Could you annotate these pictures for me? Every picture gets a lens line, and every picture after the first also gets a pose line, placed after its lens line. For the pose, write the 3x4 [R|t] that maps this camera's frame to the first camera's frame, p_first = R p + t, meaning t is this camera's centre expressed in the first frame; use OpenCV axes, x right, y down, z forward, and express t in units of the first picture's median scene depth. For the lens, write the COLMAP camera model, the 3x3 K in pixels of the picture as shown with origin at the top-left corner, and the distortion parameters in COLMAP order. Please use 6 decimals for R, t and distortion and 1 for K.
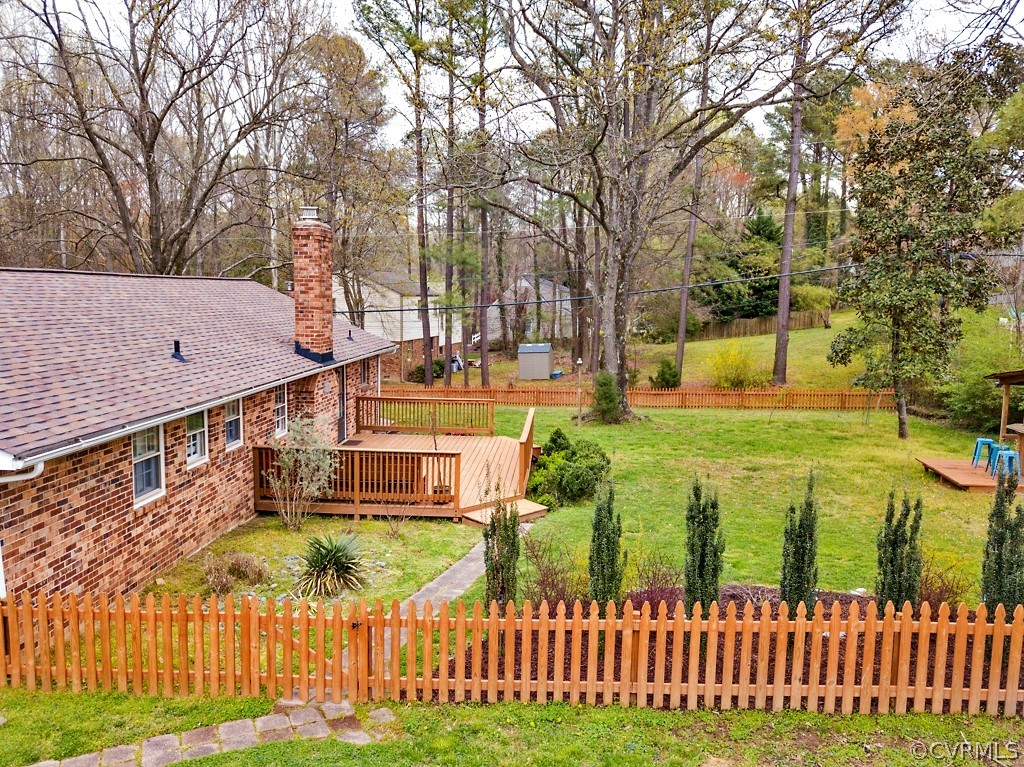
lens RADIAL K [[806.4, 0, 512.0], [0, 806.4, 383.5], [0, 0, 1]] dist [0.030186, -0.051290]
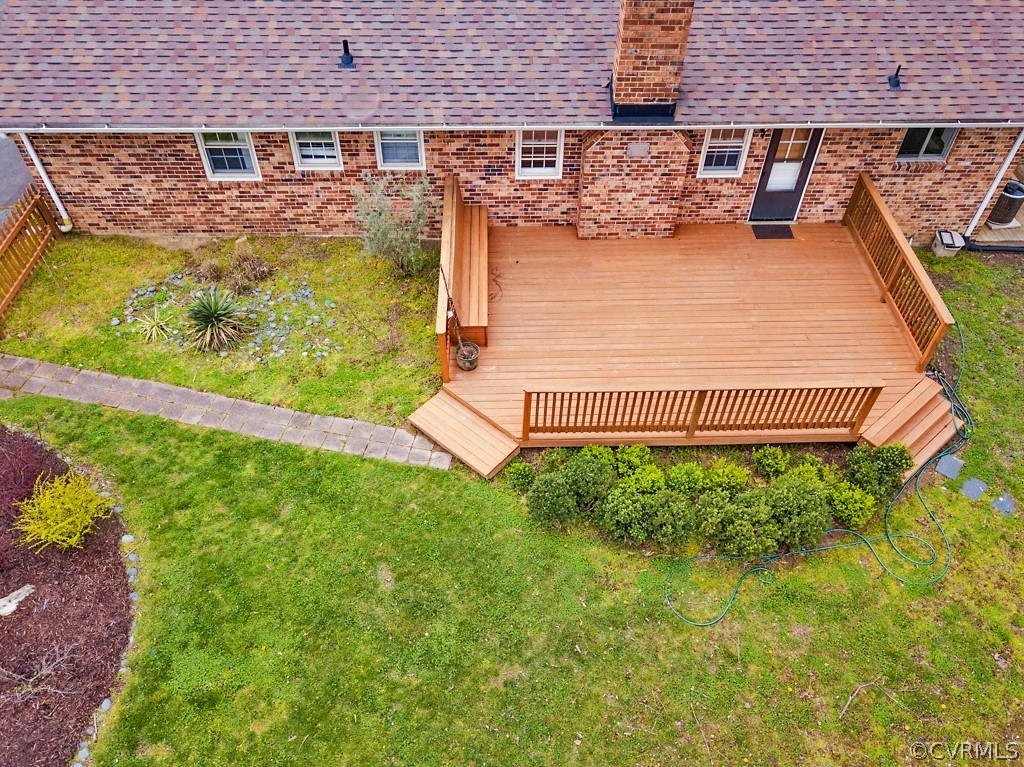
lens RADIAL K [[788.7, 0, 513.8], [0, 788.7, 391.1], [0, 0, 1]] dist [0.001991, 0.014115]
pose [[0.107282, 0.728091, -0.677033, 0.690069], [-0.123999, 0.685445, 0.717488, -0.590836], [0.986466, 0.006978, 0.163818, 1.333214]]
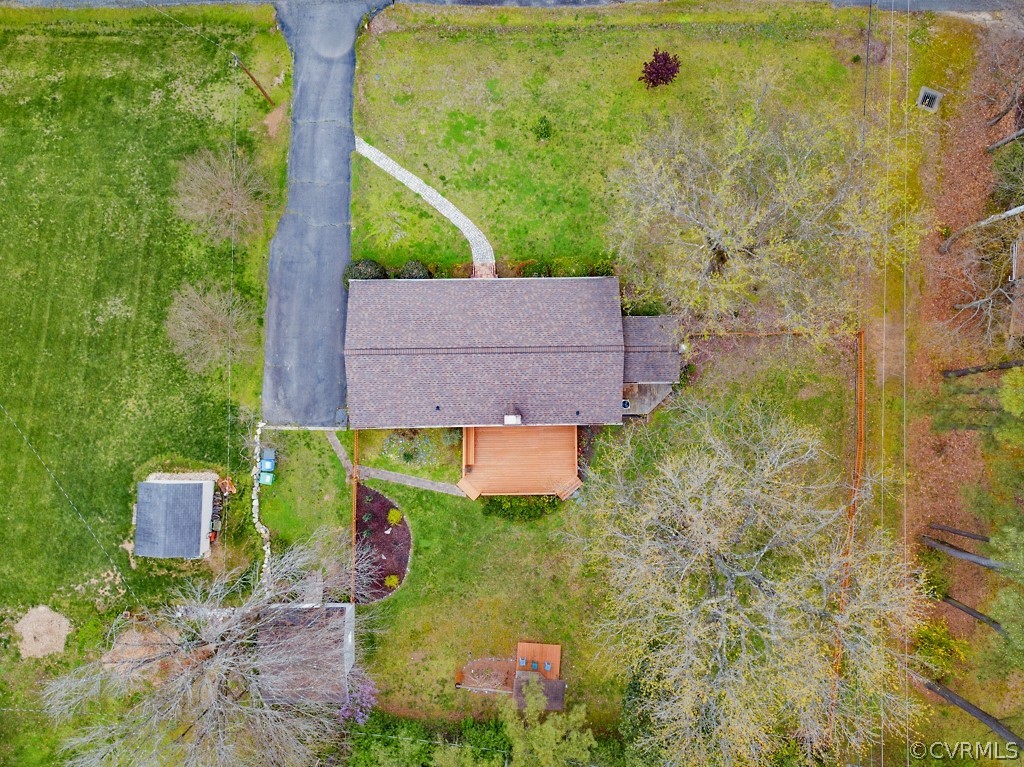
lens RADIAL K [[806.4, 0, 512.0], [0, 806.4, 383.5], [0, 0, 1]] dist [0.030186, -0.051290]
pose [[0.086209, 0.993464, -0.074821, -0.261515], [-0.127141, 0.085457, 0.988196, -4.858349], [0.988131, -0.075679, 0.133677, 1.082882]]
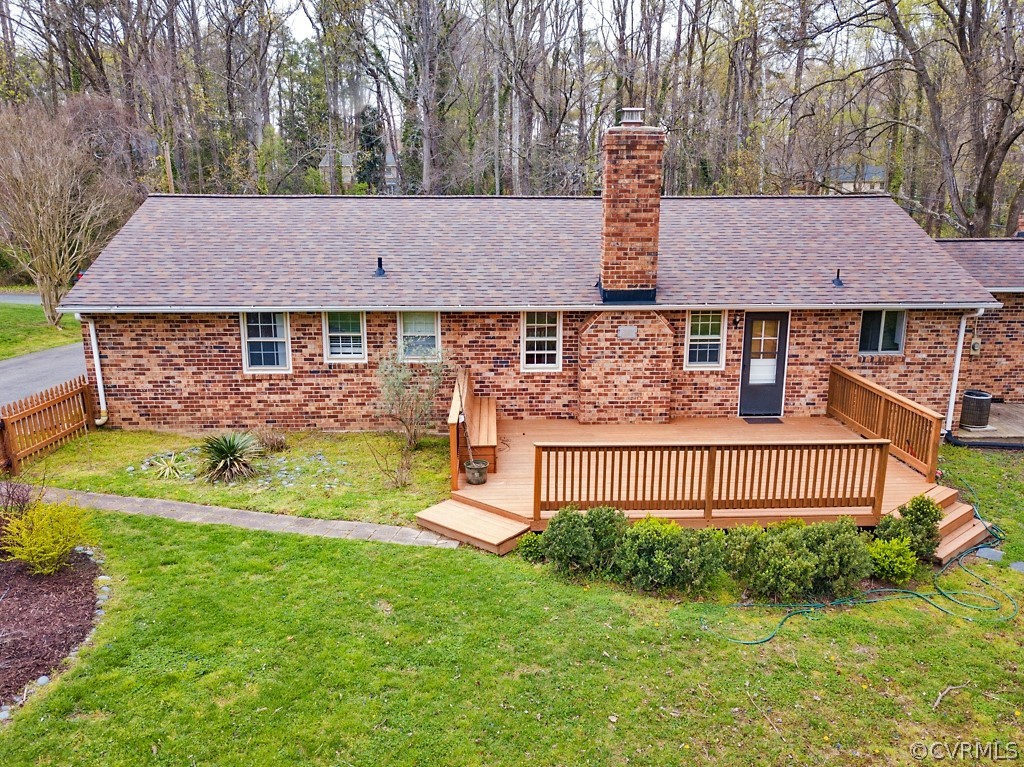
lens RADIAL K [[806.4, 0, 512.0], [0, 806.4, 383.5], [0, 0, 1]] dist [0.030186, -0.051290]
pose [[0.111744, 0.211023, -0.971073, 0.993579], [-0.112839, 0.973567, 0.198580, -0.164779], [0.987310, 0.087384, 0.132601, 1.337281]]
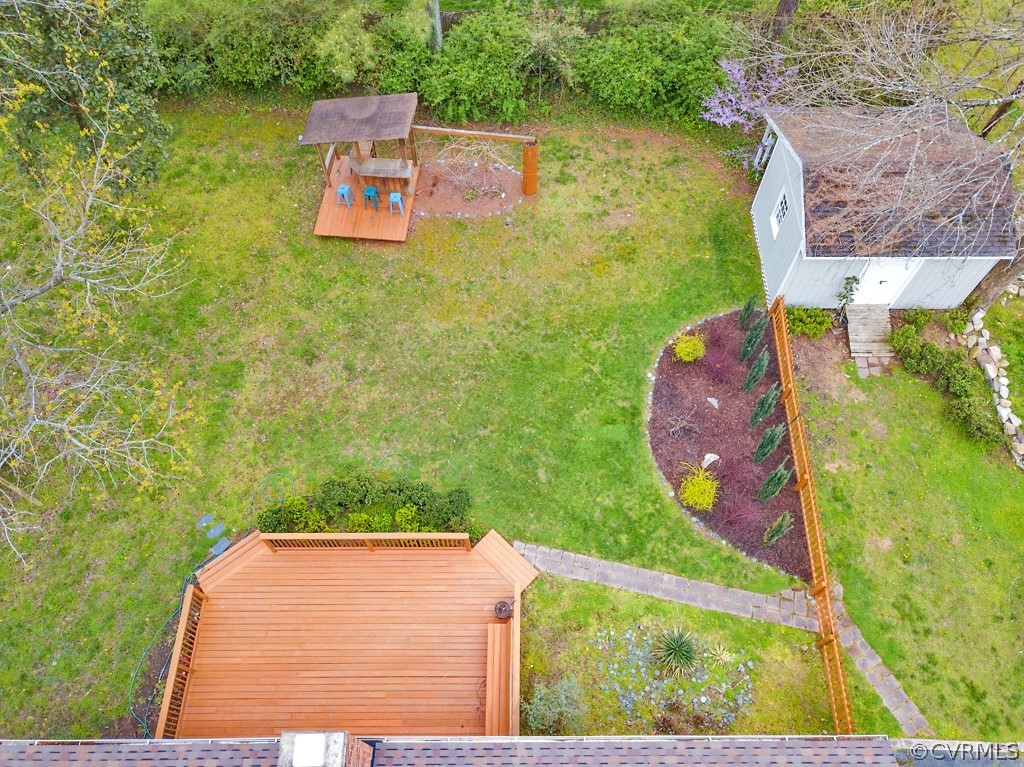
lens RADIAL K [[806.4, 0, 512.0], [0, 806.4, 383.5], [0, 0, 1]] dist [0.030186, -0.051290]
pose [[-0.070343, -0.866002, 0.495069, -0.579566], [0.103373, 0.487298, 0.867096, -1.590741], [-0.992152, 0.112171, 0.055243, 1.276435]]
